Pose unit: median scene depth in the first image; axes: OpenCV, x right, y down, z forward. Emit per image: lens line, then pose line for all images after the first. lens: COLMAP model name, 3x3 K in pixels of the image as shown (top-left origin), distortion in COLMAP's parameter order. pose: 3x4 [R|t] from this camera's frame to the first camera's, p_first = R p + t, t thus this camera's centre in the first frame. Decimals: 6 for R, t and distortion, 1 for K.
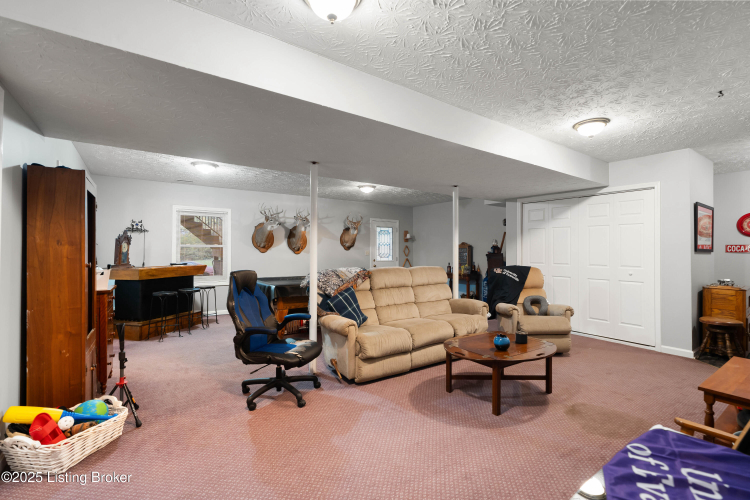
lens RADIAL K [[340.0, 0, 374.8], [0, 340.0, 247.4], [0, 0, 1]] dist [0.000174, -0.000053]
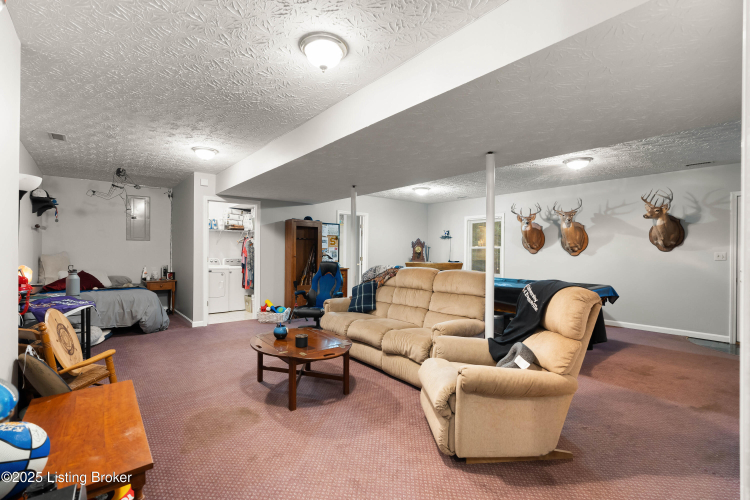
lens RADIAL K [[341.4, 0, 375.0], [0, 341.4, 250.0], [0, 0, 1]] dist [-0.001720, -0.000128]
pose [[0.065367, -0.006519, -0.997840, 0.662156], [0.004680, 0.999970, -0.006227, 0.009391], [0.997850, -0.004263, 0.065396, 0.544109]]
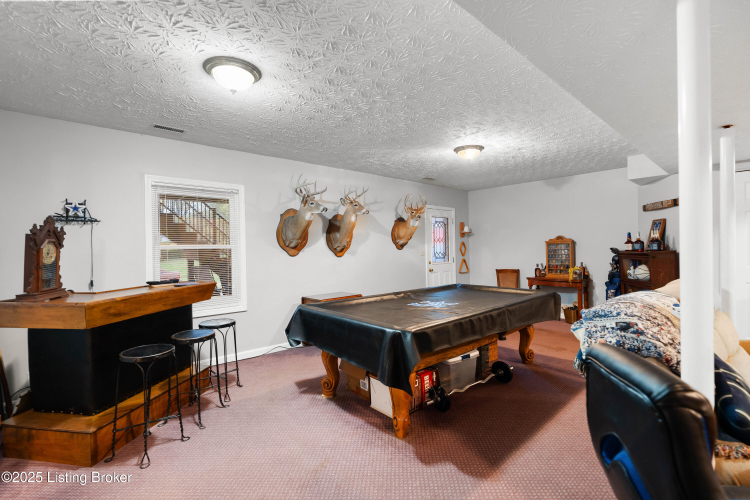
lens RADIAL K [[341.4, 0, 375.0], [0, 341.4, 250.0], [0, 0, 1]] dist [-0.001720, -0.000128]
pose [[0.993311, -0.017632, 0.114113, -0.275663], [0.015805, 0.999732, 0.016896, -0.004562], [-0.114380, -0.014979, 0.993324, 0.387216]]
